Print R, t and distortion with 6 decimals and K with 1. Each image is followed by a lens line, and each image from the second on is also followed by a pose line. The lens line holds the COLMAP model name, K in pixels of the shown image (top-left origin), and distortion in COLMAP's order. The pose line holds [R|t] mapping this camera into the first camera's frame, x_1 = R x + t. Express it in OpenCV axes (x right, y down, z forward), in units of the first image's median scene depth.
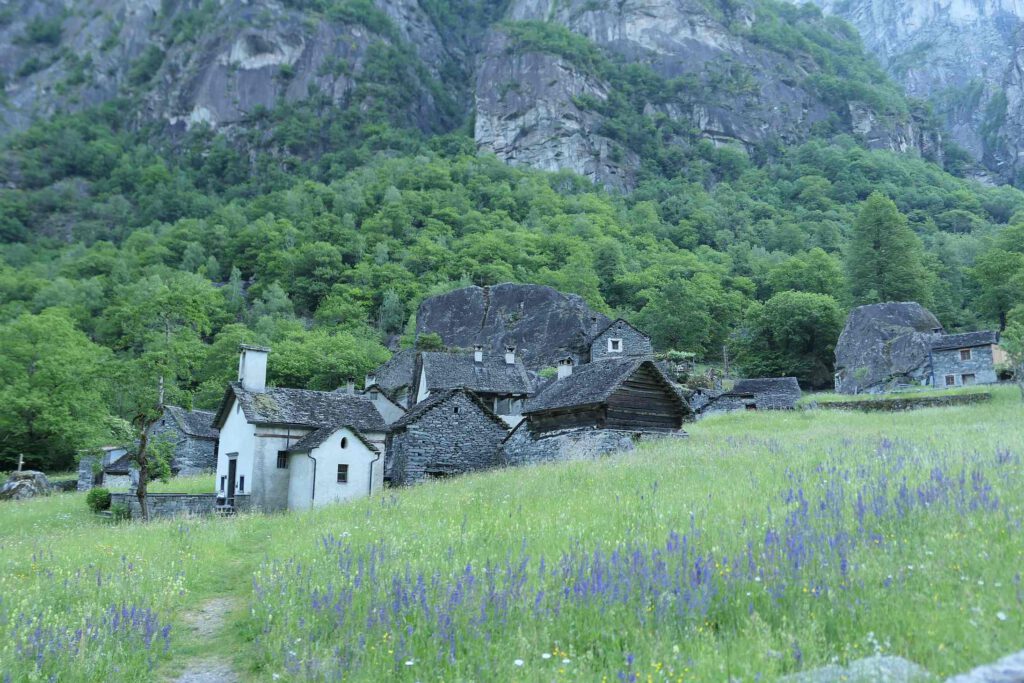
lens RADIAL K [[694.4, 0, 511.6], [0, 694.4, 341.2], [0, 0, 1]] dist [-0.001518, -0.000237]
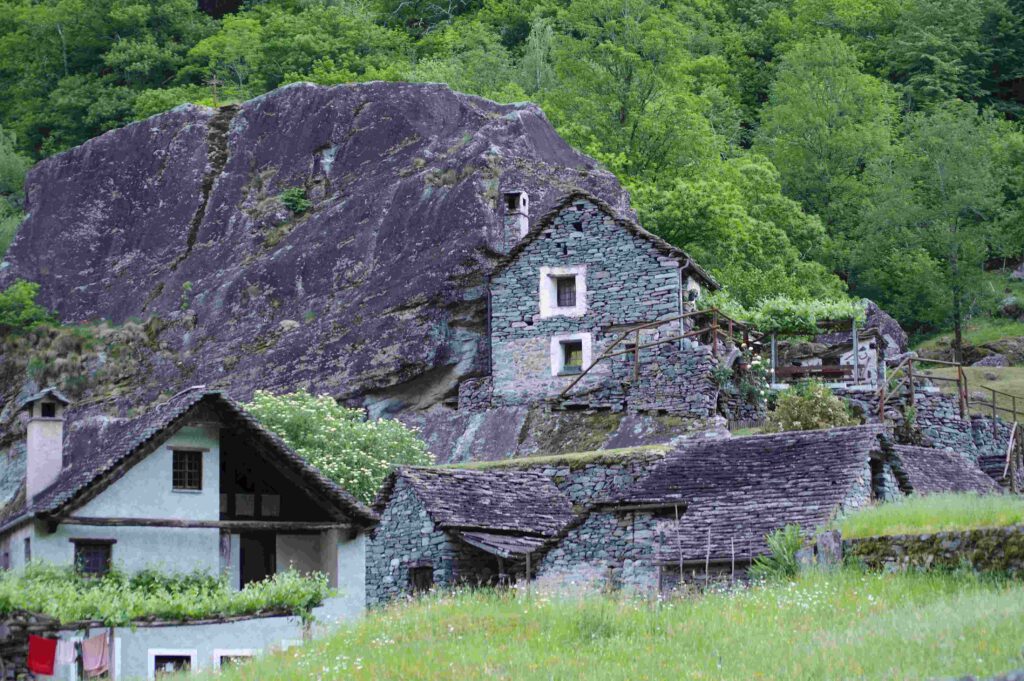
lens RADIAL K [[2271.5, 0, 512.1], [0, 2271.5, 340.9], [0, 0, 1]] dist [-0.240482, 0.000000]
pose [[0.963723, -0.055751, -0.261016, 0.339429], [0.071321, 0.996171, 0.050560, -0.020268], [0.257198, -0.067342, 0.964010, 0.119416]]
